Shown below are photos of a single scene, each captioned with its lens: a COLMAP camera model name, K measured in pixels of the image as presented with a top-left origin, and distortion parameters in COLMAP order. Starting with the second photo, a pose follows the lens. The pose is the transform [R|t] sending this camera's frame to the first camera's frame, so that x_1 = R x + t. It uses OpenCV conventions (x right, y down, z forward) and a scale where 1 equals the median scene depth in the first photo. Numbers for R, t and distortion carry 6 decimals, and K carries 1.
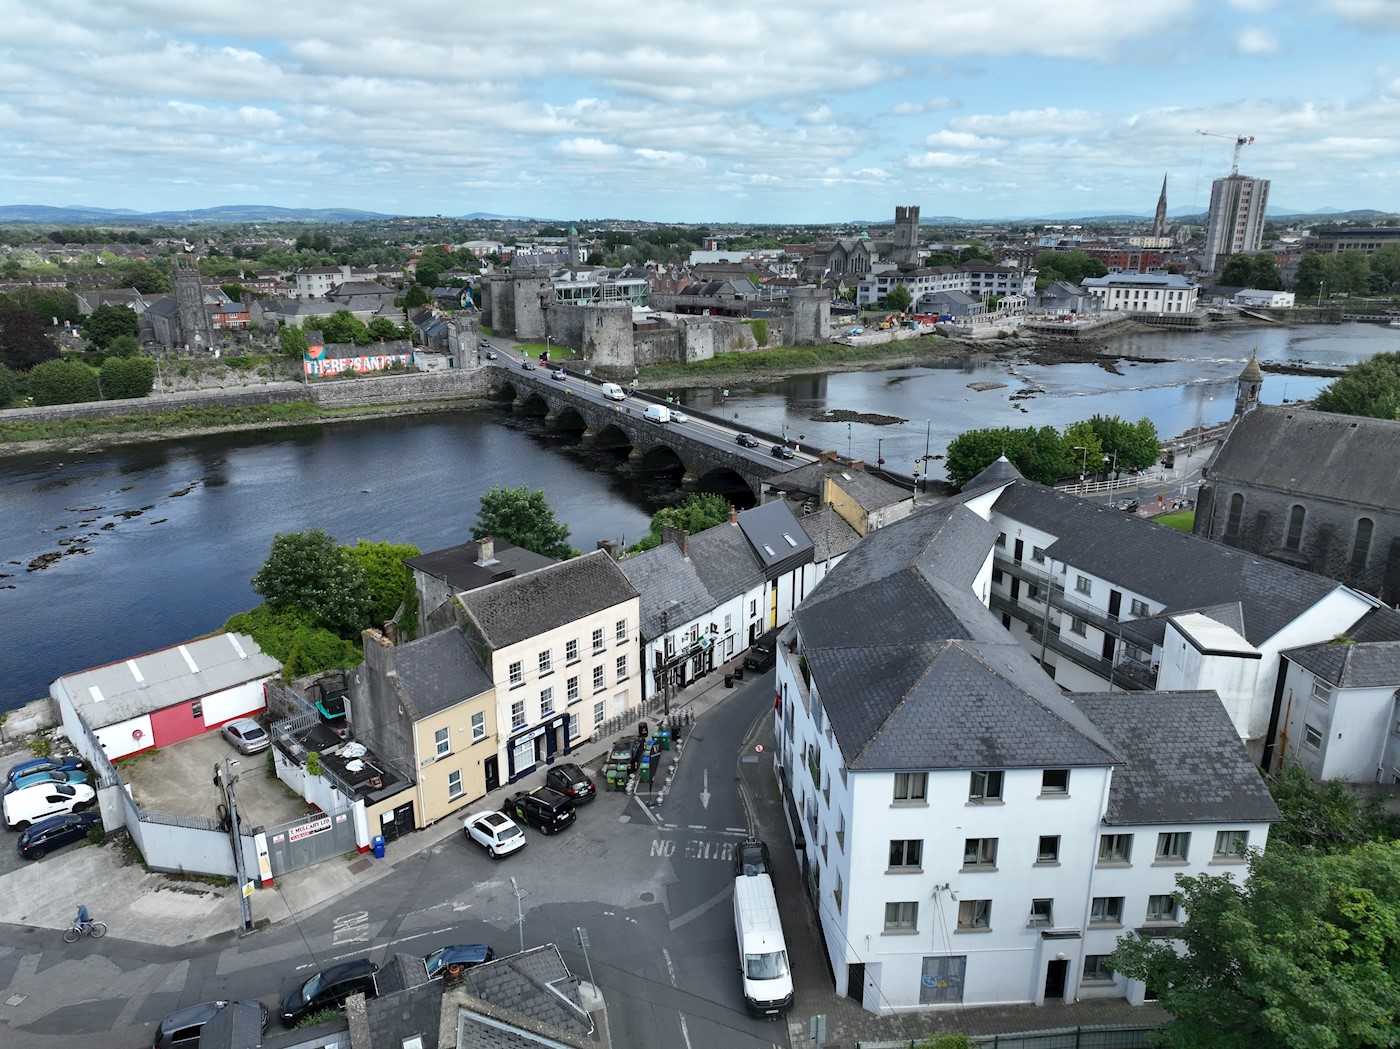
lens RADIAL K [[974.3, 0, 701.1], [0, 974.3, 522.7], [0, 0, 1]] dist [0.007244, 0.004784]
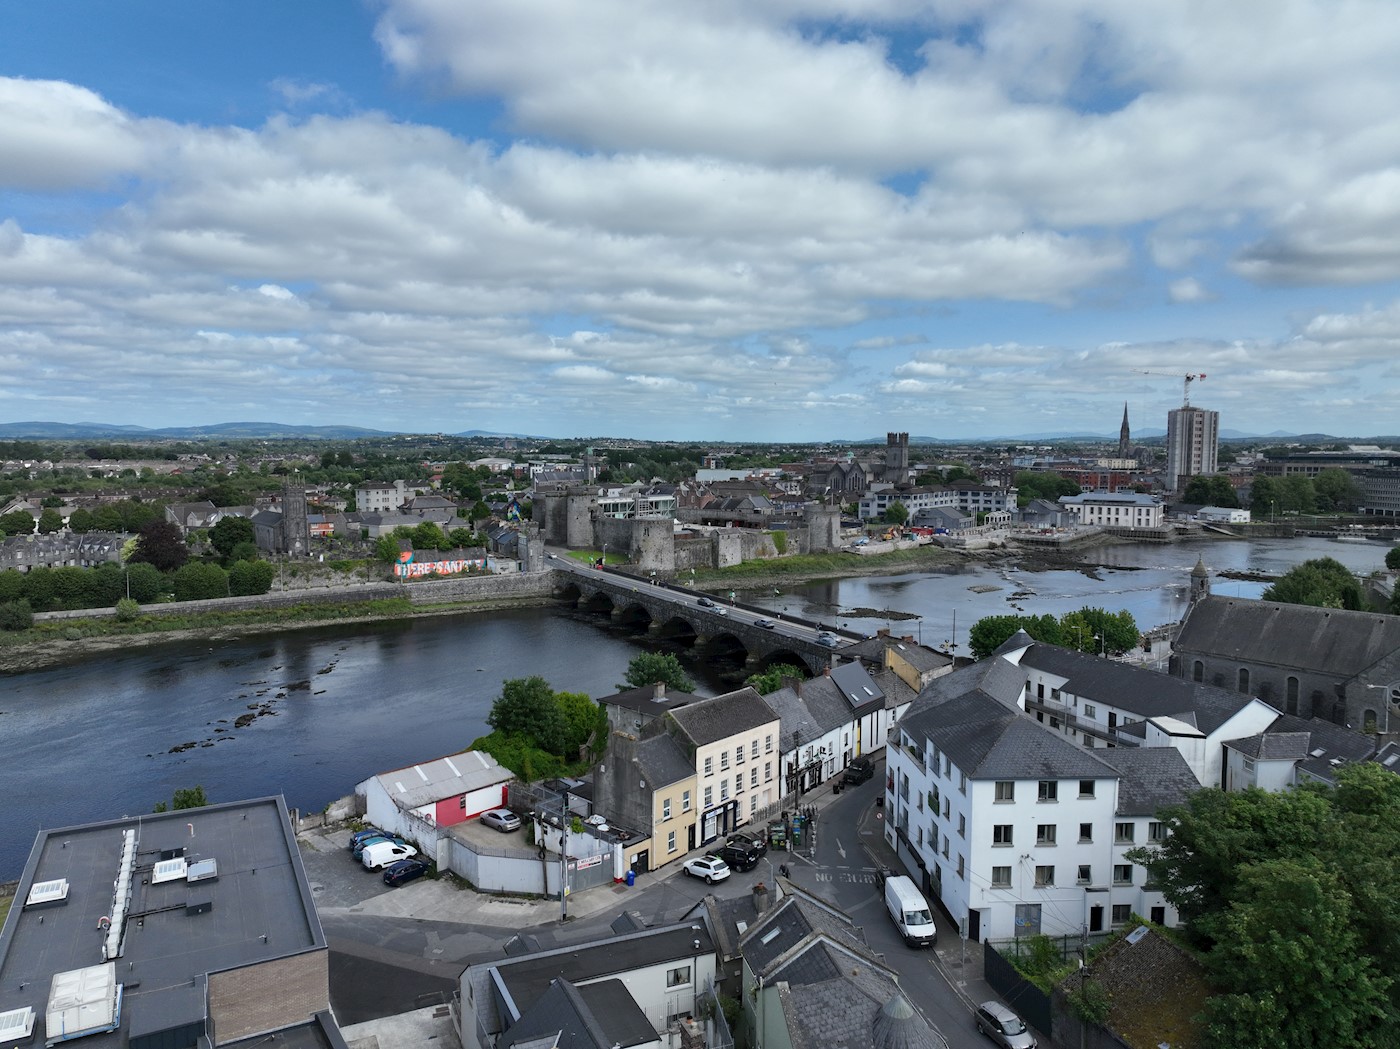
lens RADIAL K [[974.3, 0, 702.9], [0, 974.3, 526.3], [0, 0, 1]] dist [0.007244, 0.004784]
pose [[0.999864, 0.004472, 0.015885, -0.074261], [-0.001048, 0.977850, -0.209302, 0.036456], [-0.016469, 0.209257, 0.977722, -0.166730]]
